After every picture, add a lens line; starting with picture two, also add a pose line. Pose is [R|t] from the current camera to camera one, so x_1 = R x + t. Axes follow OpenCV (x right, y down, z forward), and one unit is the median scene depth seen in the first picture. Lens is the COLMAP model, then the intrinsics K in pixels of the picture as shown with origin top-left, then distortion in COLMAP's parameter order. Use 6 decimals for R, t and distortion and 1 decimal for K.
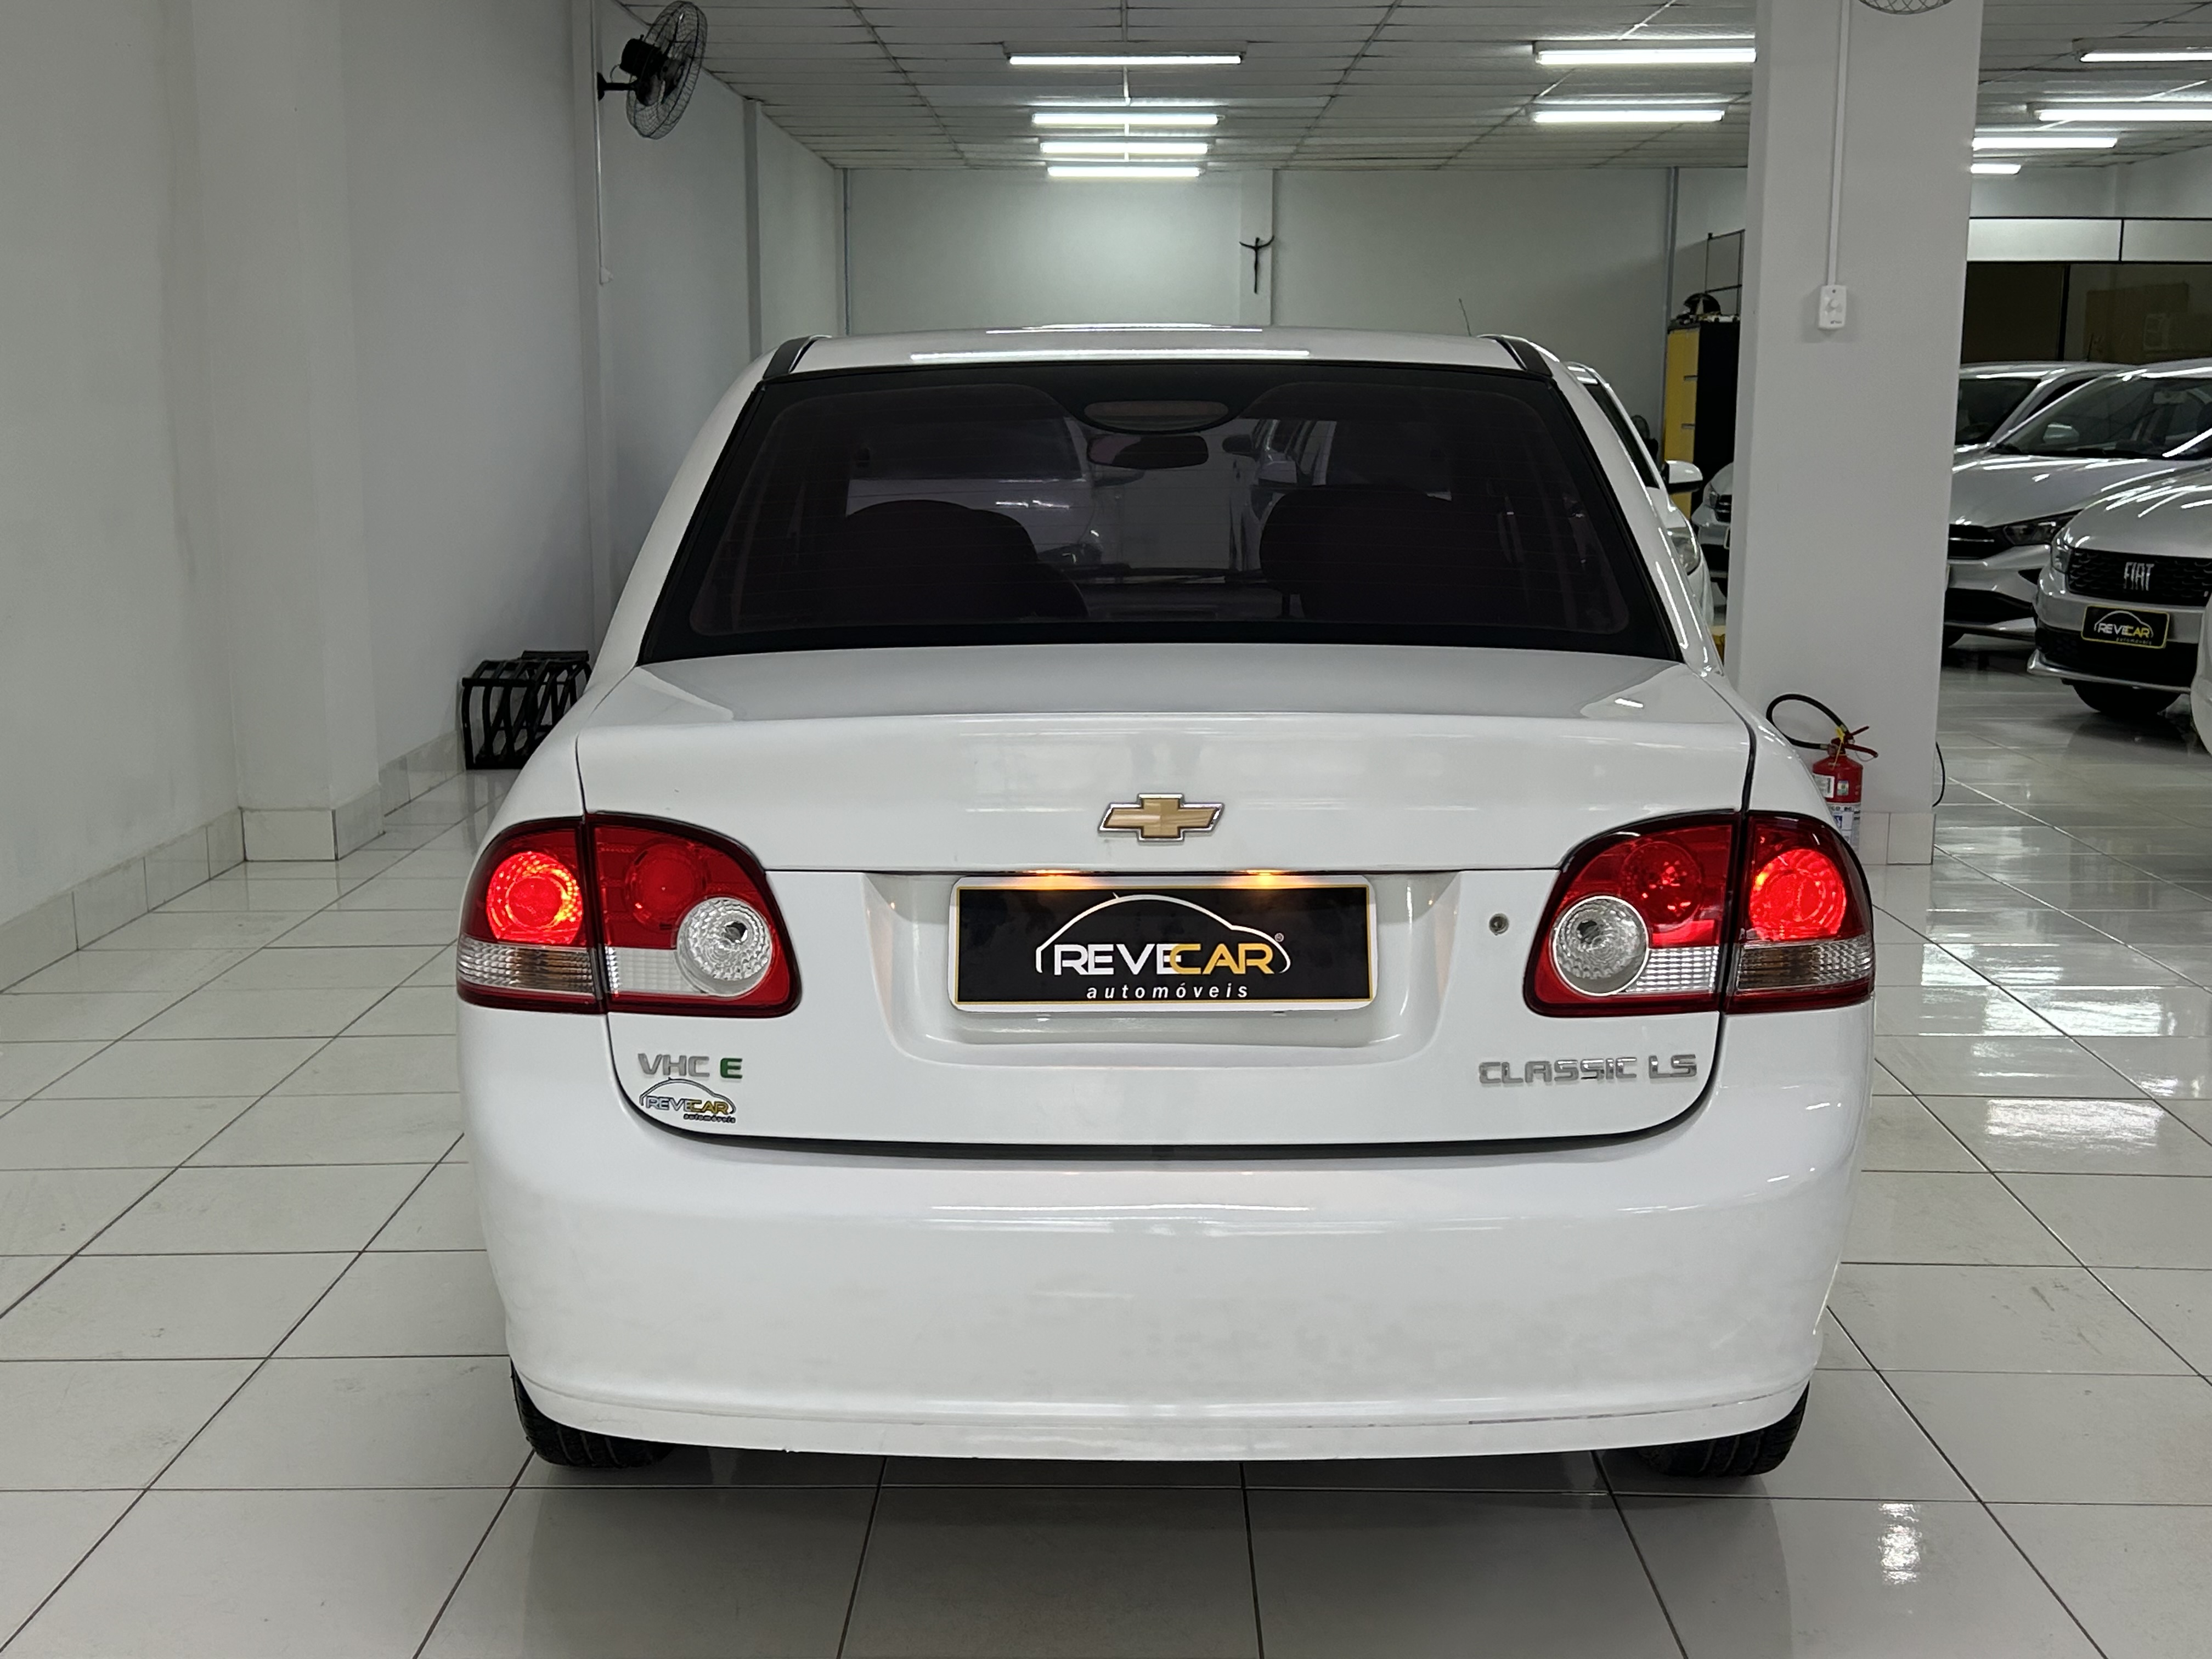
lens RADIAL K [[2594.3, 0, 1110.9], [0, 2594.3, 843.6], [0, 0, 1]] dist [0.153799, -0.321623]
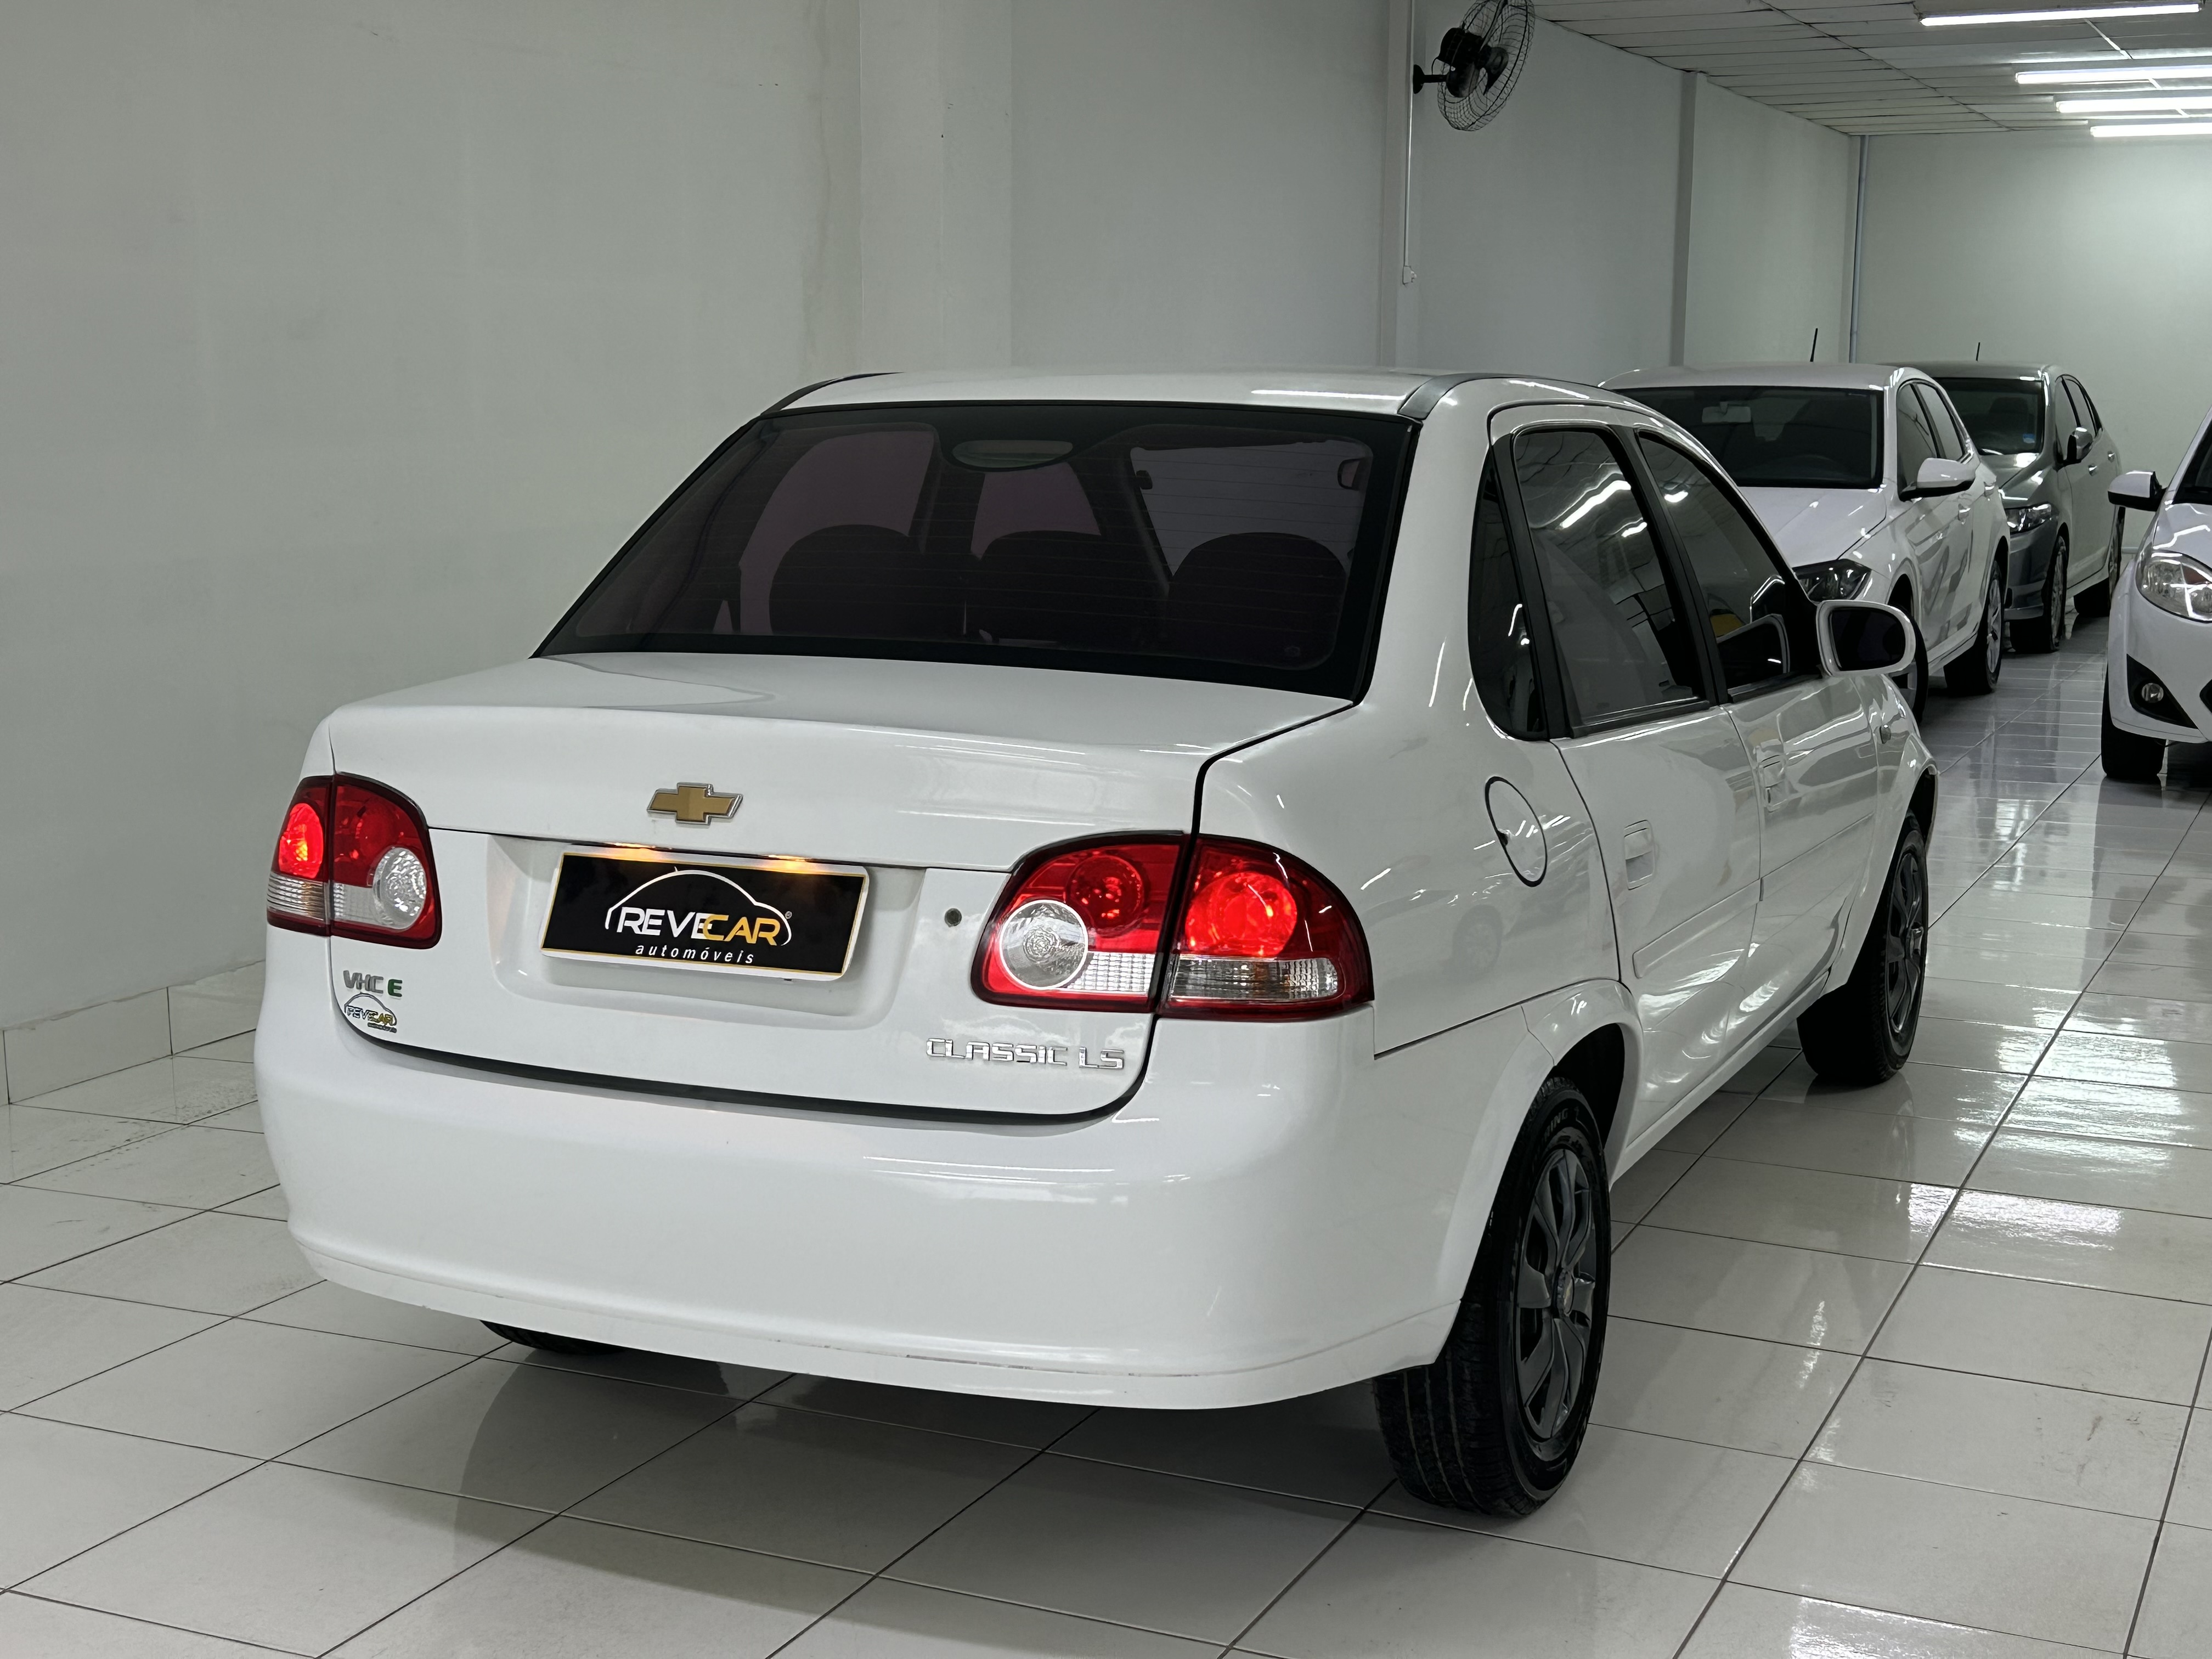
lens RADIAL K [[2939.0, 0, 1096.7], [0, 2939.0, 854.3], [0, 0, 1]] dist [0.137253, -0.325942]
pose [[0.912004, 0.069300, -0.404284, 0.246891], [-0.074045, 0.997247, 0.003907, -0.002024], [0.403442, 0.026372, 0.914625, -0.047133]]
